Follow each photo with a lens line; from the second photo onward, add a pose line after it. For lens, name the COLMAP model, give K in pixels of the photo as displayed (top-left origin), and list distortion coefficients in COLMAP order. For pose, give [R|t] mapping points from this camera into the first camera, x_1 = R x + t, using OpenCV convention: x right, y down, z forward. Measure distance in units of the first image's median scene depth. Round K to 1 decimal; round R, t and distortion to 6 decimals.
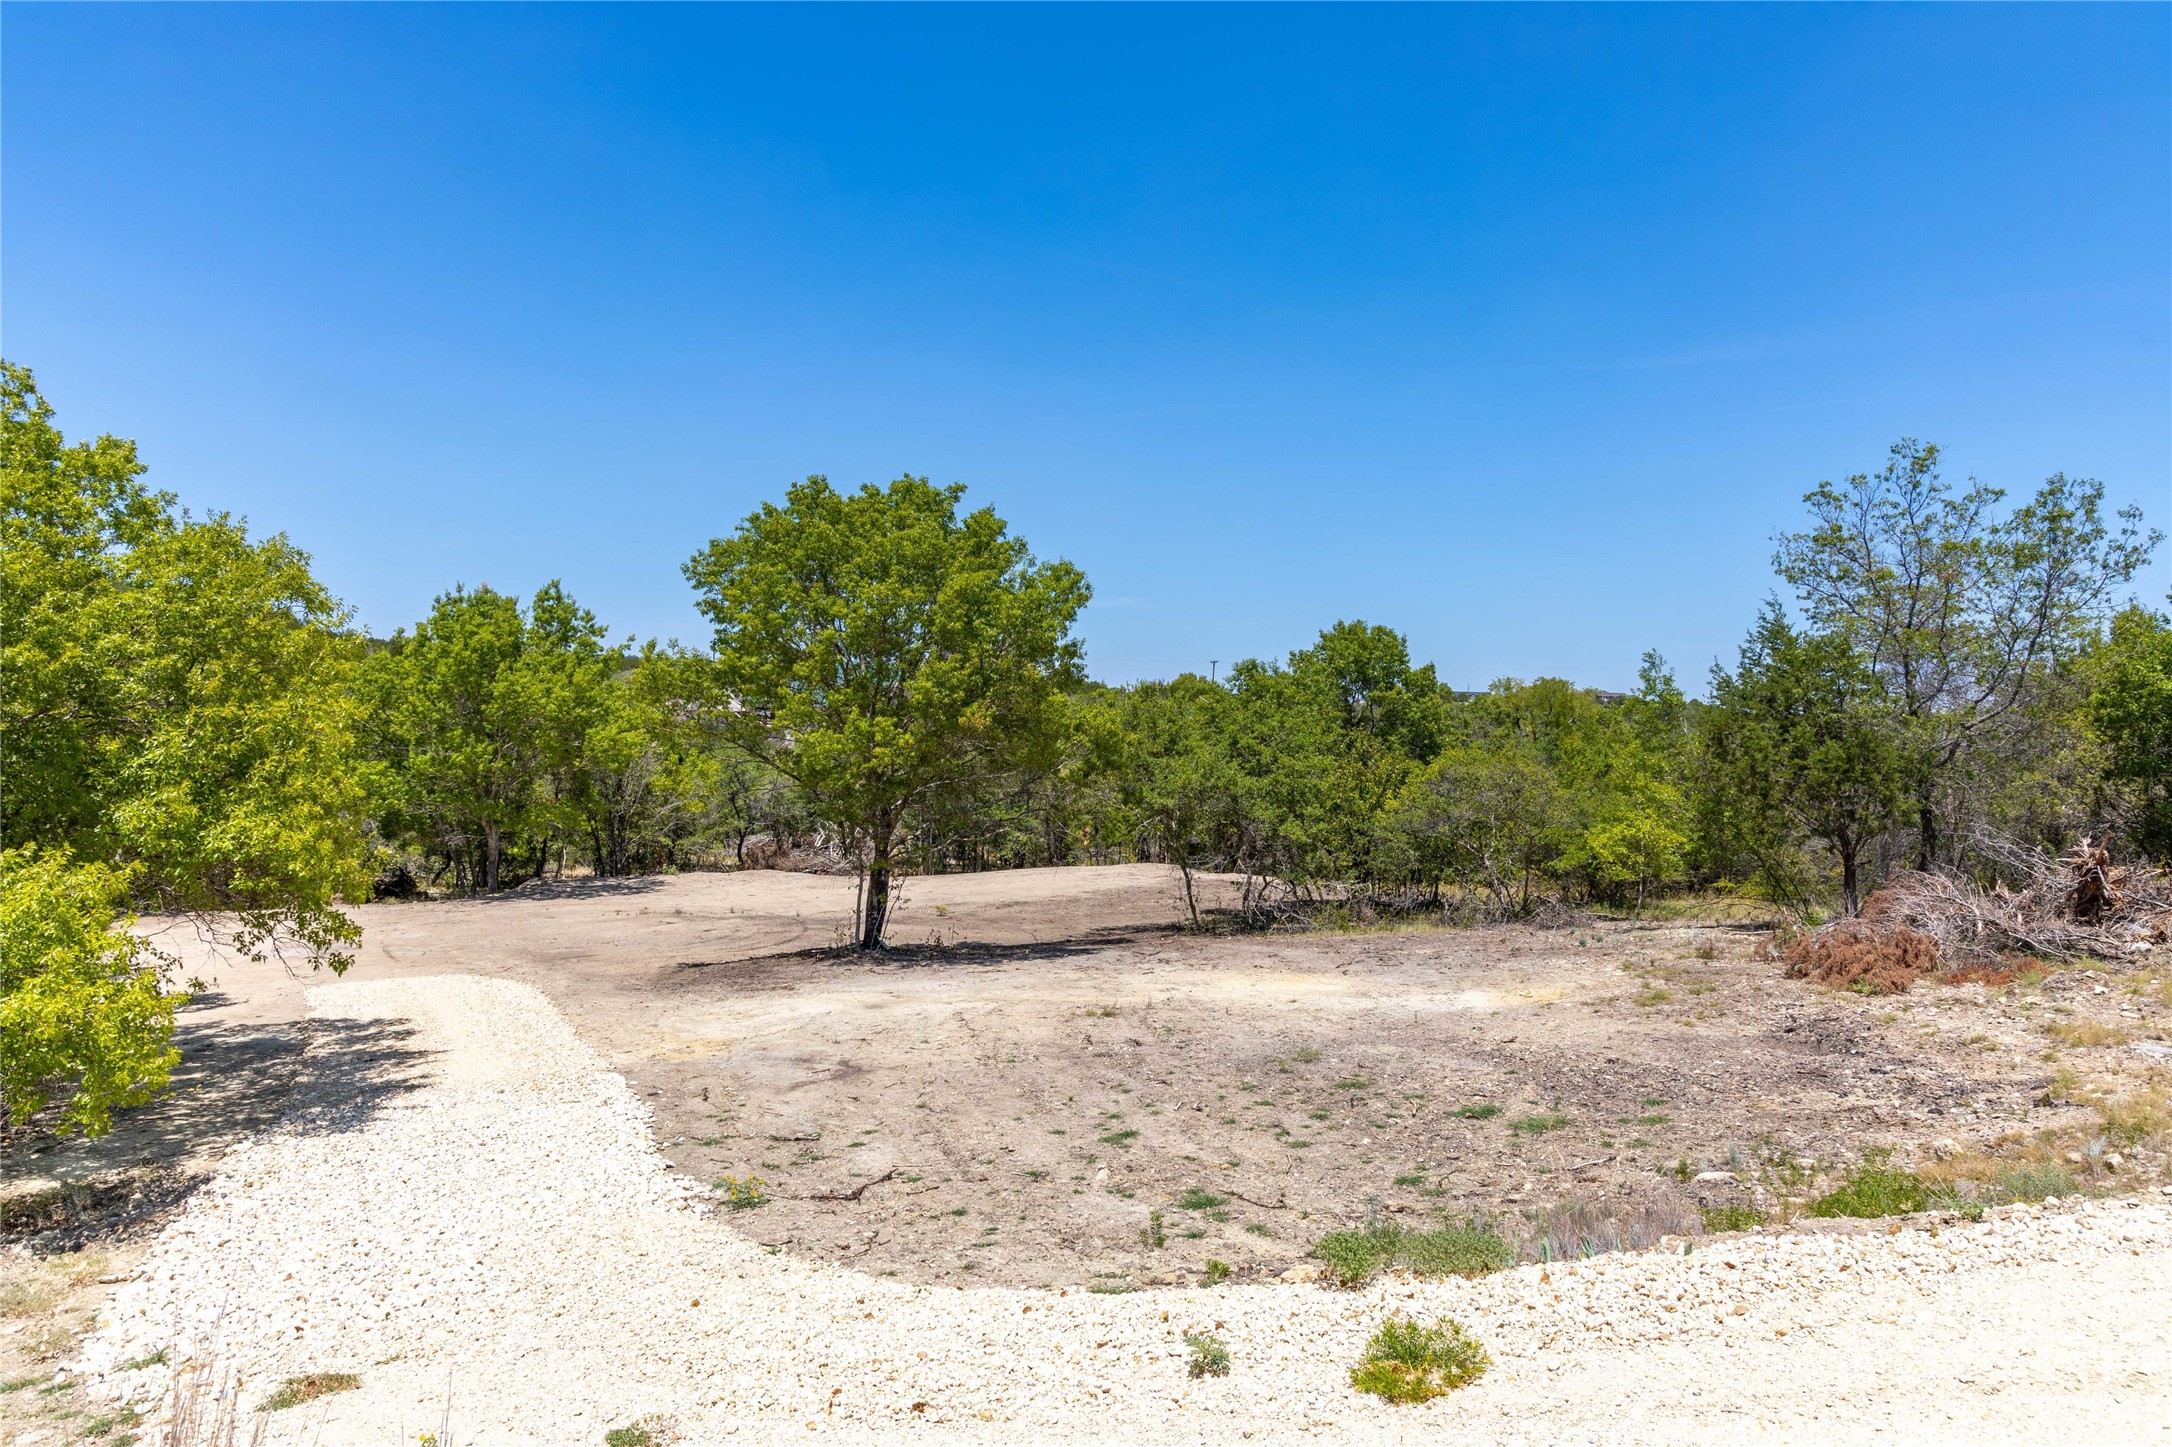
lens RADIAL K [[1526.6, 0, 1082.4], [0, 1526.6, 713.6], [0, 0, 1]] dist [-0.002587, 0.001800]
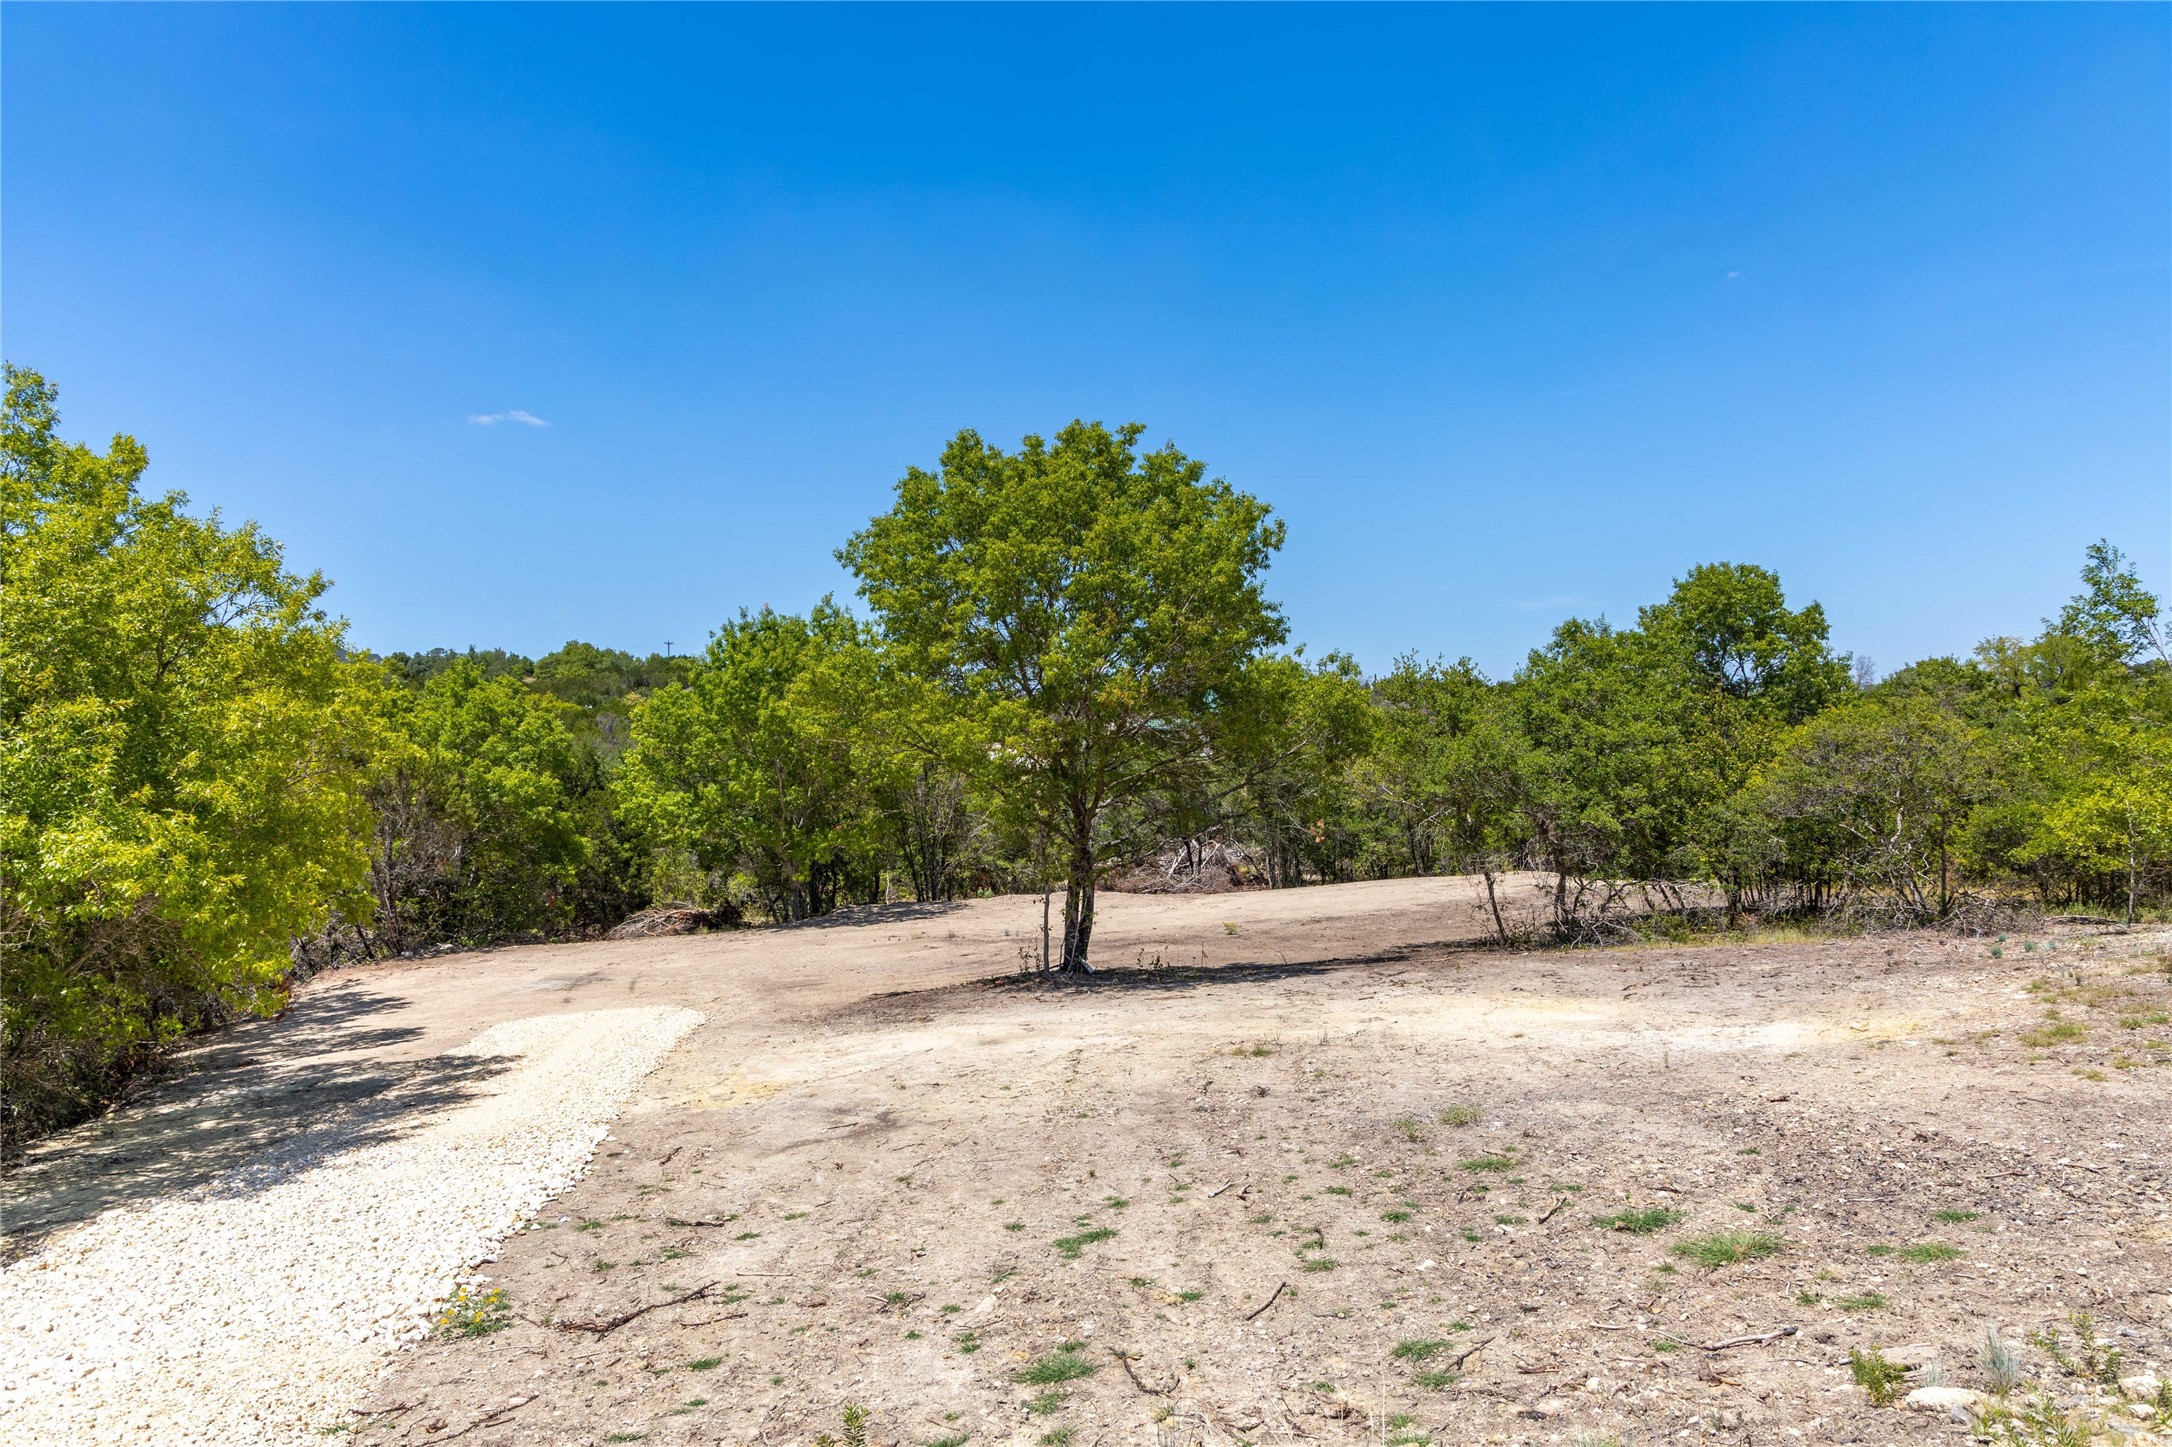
lens RADIAL K [[1490.9, 0, 1085.3], [0, 1490.9, 789.9], [0, 0, 1]] dist [0.003691, 0.001335]
pose [[0.951074, -0.049555, -0.304964, 0.130955], [0.059291, 0.997982, 0.022742, 0.030418], [0.303222, -0.039711, 0.952092, 0.191997]]
